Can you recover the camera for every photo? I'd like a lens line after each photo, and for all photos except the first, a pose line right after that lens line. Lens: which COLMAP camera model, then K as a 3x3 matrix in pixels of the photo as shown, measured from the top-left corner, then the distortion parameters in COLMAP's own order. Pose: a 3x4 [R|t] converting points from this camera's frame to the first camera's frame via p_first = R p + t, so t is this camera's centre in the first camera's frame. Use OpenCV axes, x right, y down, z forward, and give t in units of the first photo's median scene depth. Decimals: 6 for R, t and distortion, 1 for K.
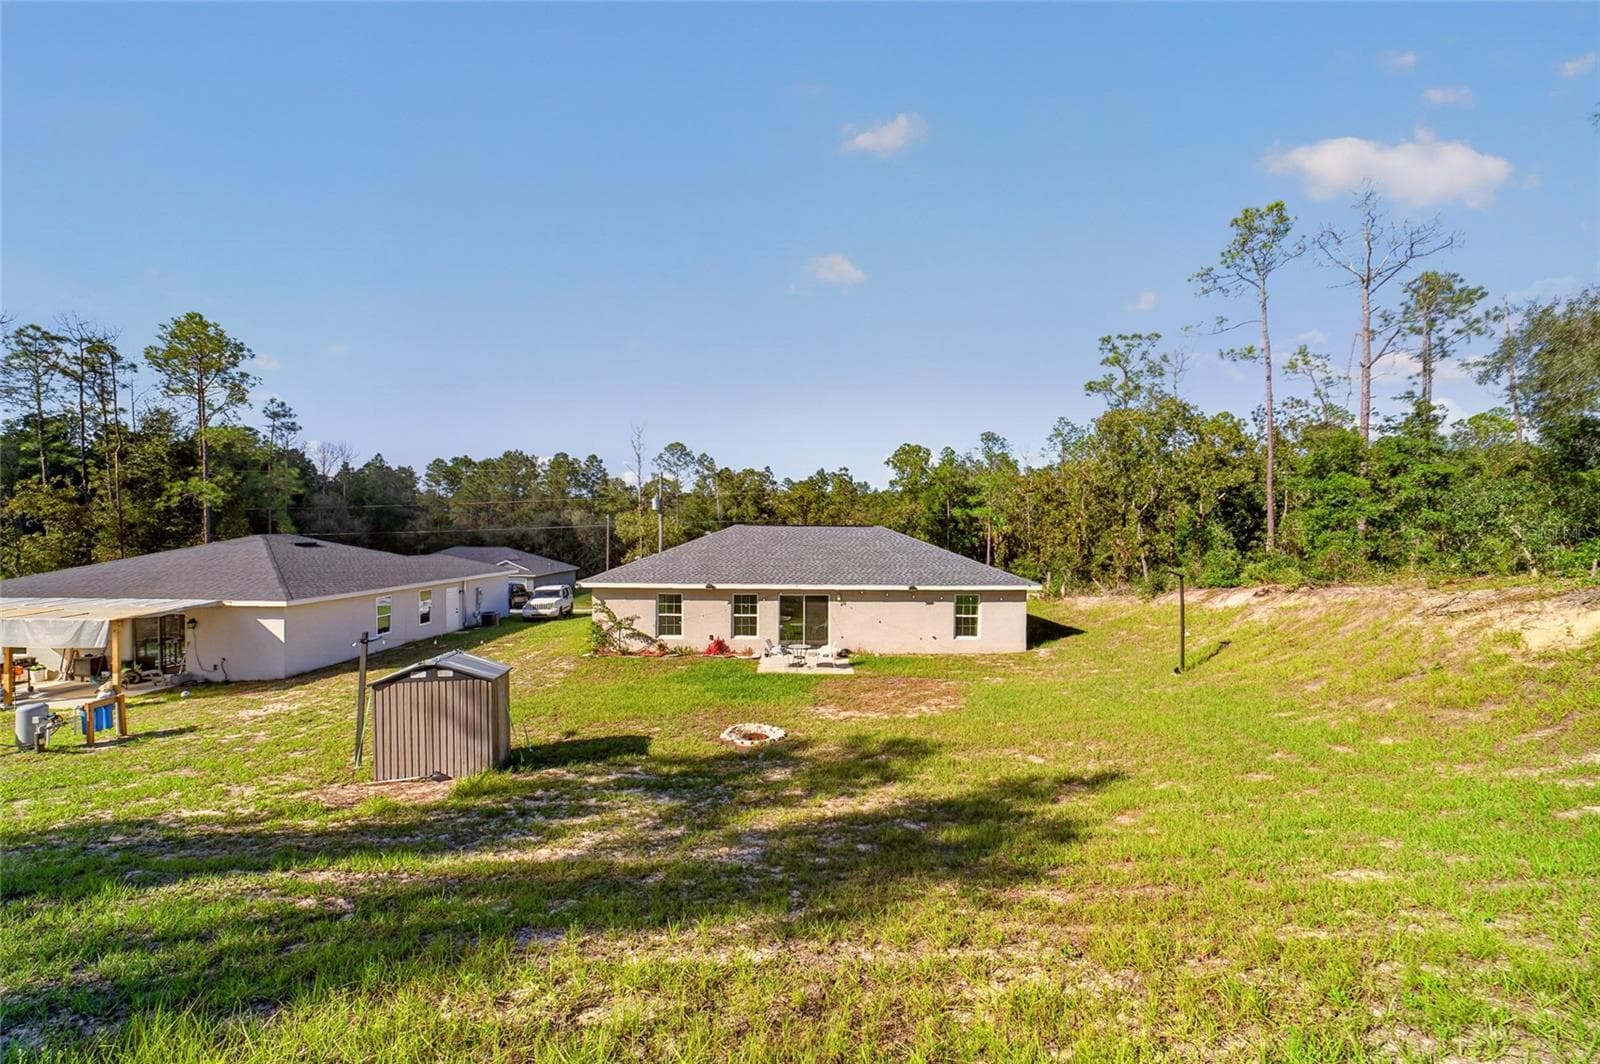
lens RADIAL K [[633.1, 0, 800.0], [0, 633.1, 532.0], [0, 0, 1]] dist [-0.060464, 0.019433]
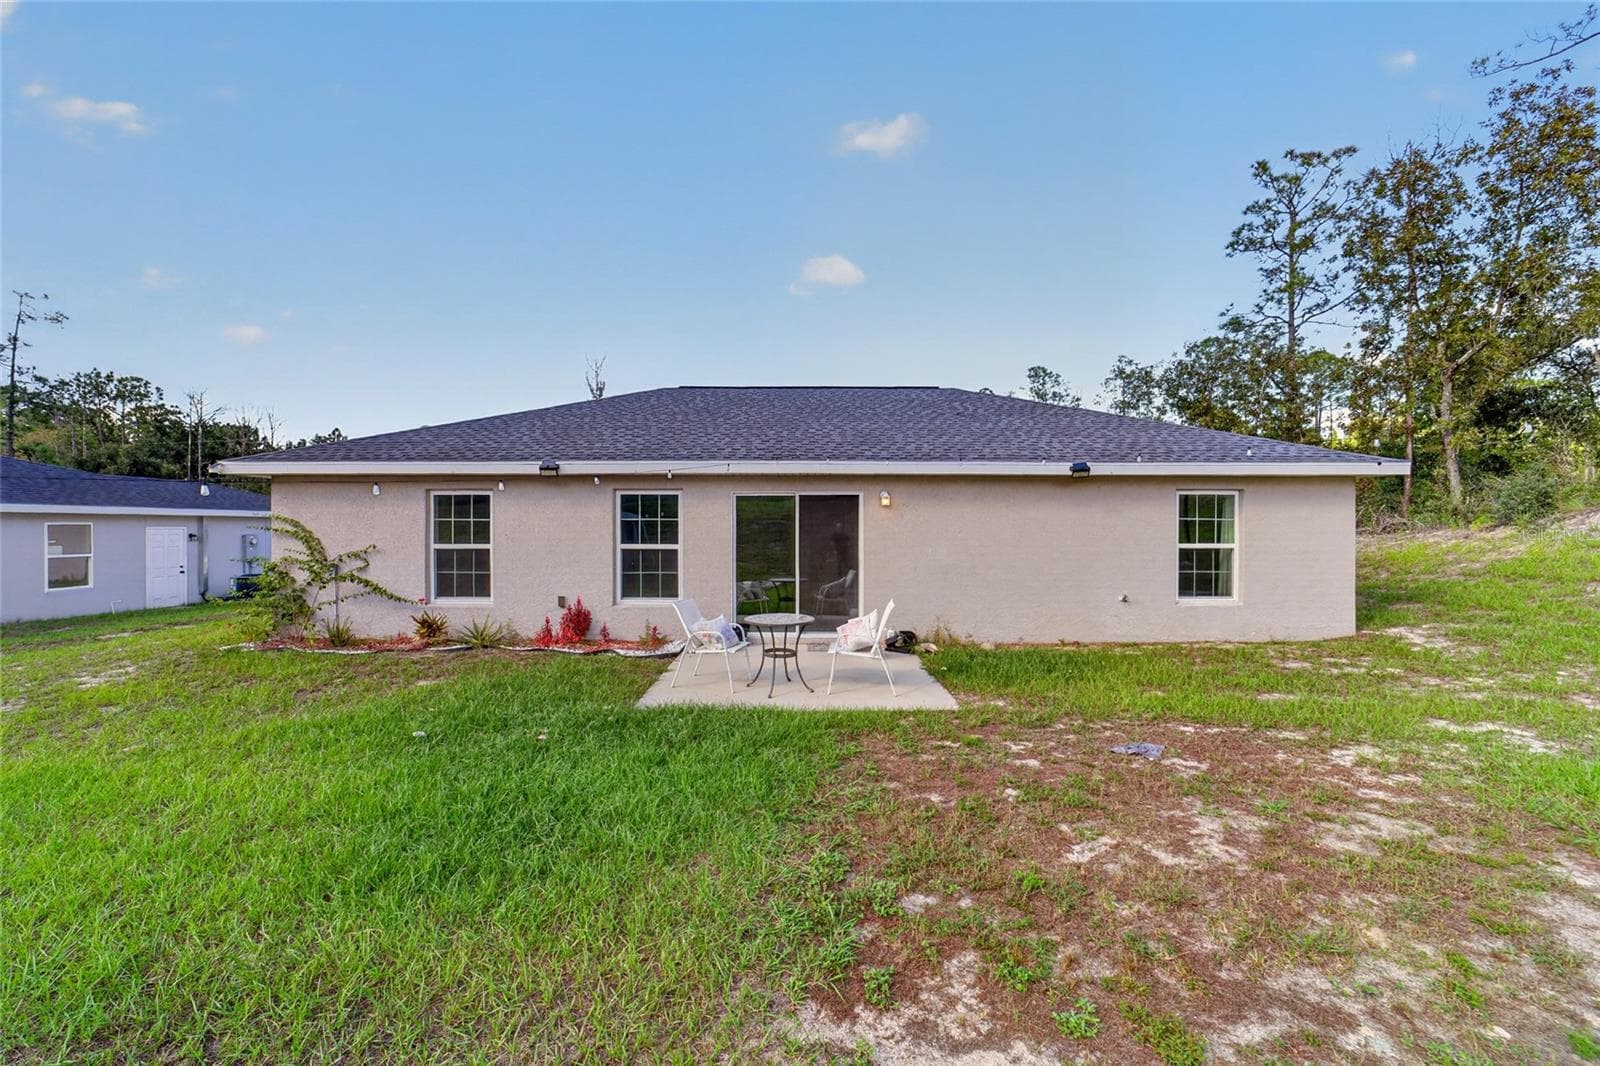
lens RADIAL K [[633.1, 0, 800.0], [0, 633.1, 533.0], [0, 0, 1]] dist [-0.060464, 0.019433]
pose [[0.999981, -0.004046, -0.004691, 0.009085], [0.004098, 0.999928, 0.011238, 0.120155], [0.004645, -0.011257, 0.999926, 0.610464]]
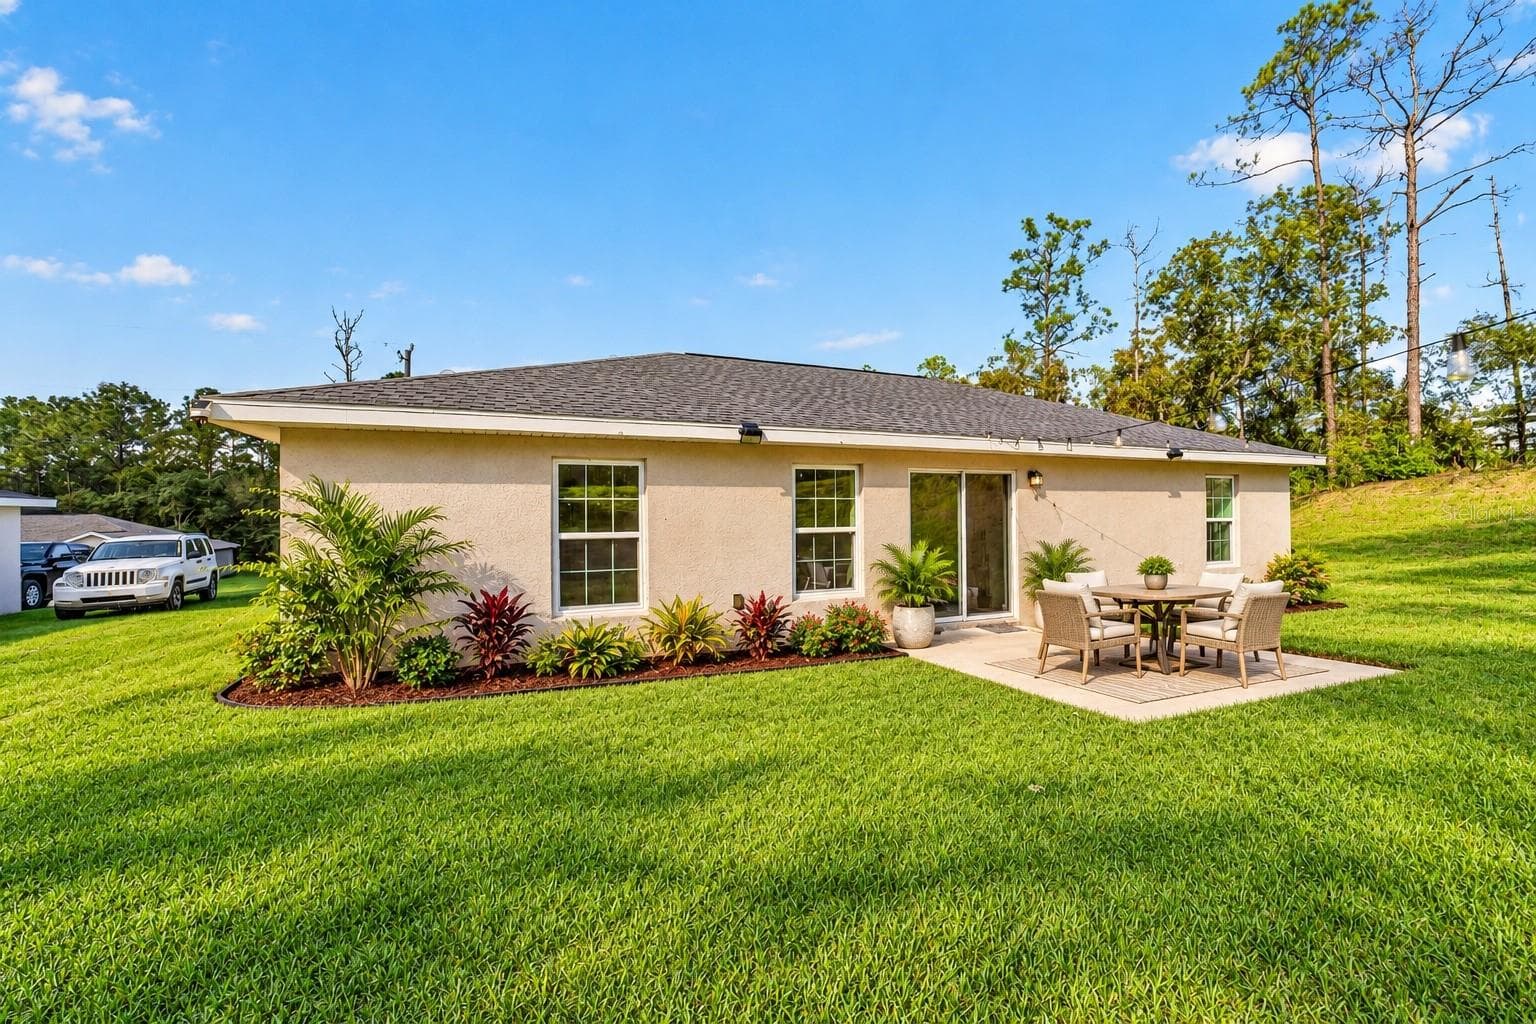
lens RADIAL K [[607.7, 0, 768.0], [0, 607.7, 512.0], [0, 0, 1]] dist [-0.060464, 0.019433]
pose [[0.922399, -0.013227, 0.386011, -0.244654], [0.015716, 0.999871, -0.003291, 0.123703], [-0.385918, 0.009102, 0.922488, 0.713201]]
